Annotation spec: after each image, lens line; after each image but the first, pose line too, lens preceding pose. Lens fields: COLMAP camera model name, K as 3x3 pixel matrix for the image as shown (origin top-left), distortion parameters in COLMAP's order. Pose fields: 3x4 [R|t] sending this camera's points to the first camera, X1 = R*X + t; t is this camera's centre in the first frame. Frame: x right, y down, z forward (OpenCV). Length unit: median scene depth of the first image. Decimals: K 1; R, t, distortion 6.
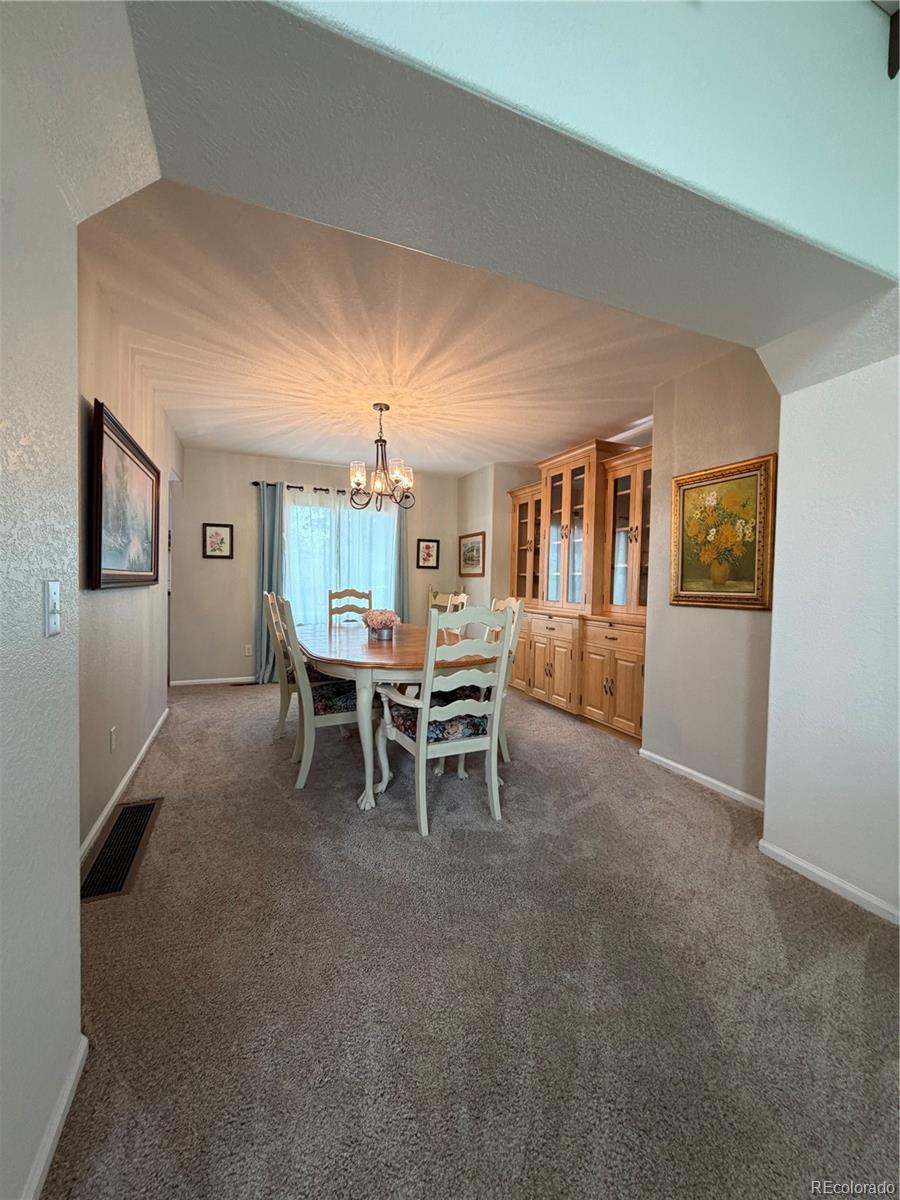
lens RADIAL K [[482.5, 0, 450.0], [0, 482.5, 600.0], [0, 0, 1]] dist [-0.000444, -0.000029]
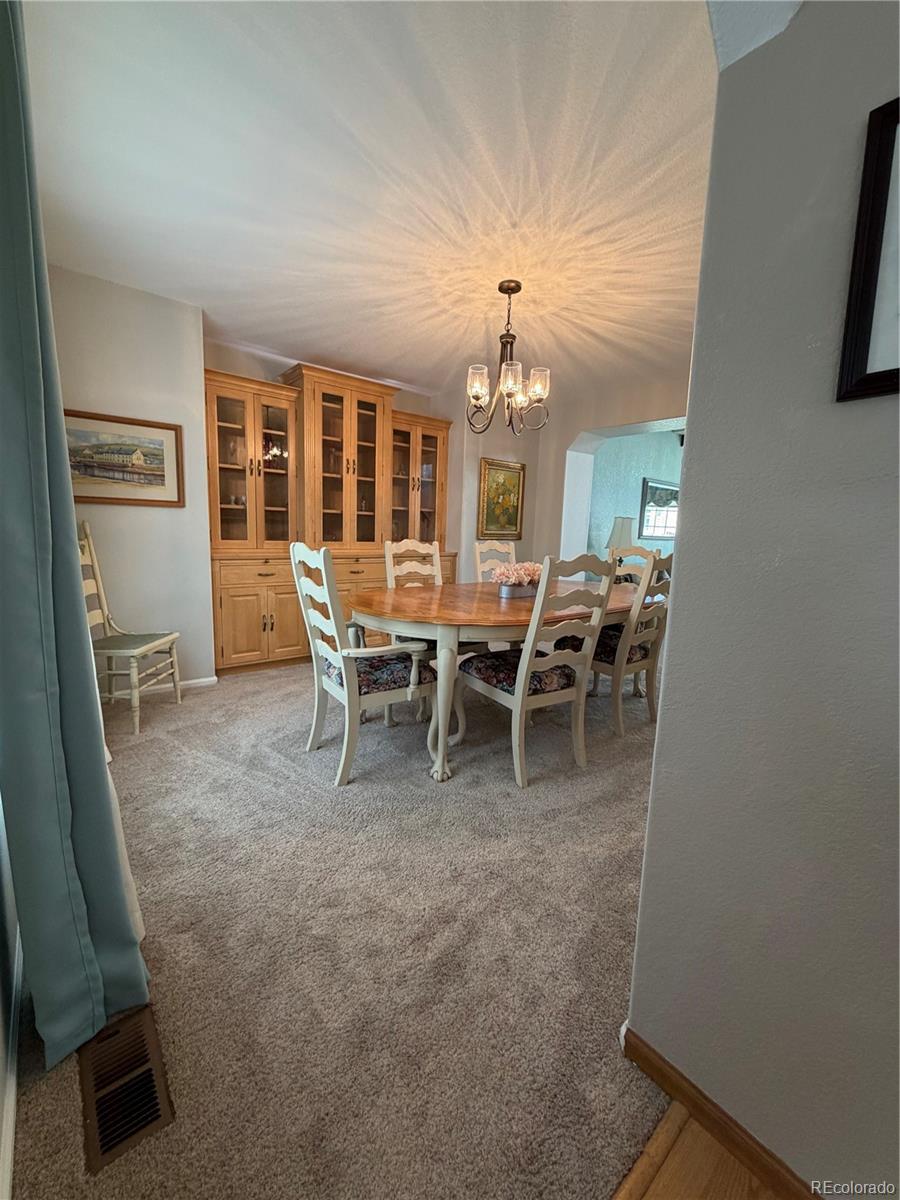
lens RADIAL K [[482.5, 0, 450.0], [0, 482.5, 600.0], [0, 0, 1]] dist [-0.000444, -0.000029]
pose [[-0.298943, -0.176501, 0.937806, -0.859300], [-0.007986, 0.983174, 0.182494, -0.069183], [-0.954238, 0.047066, -0.295322, 1.296326]]
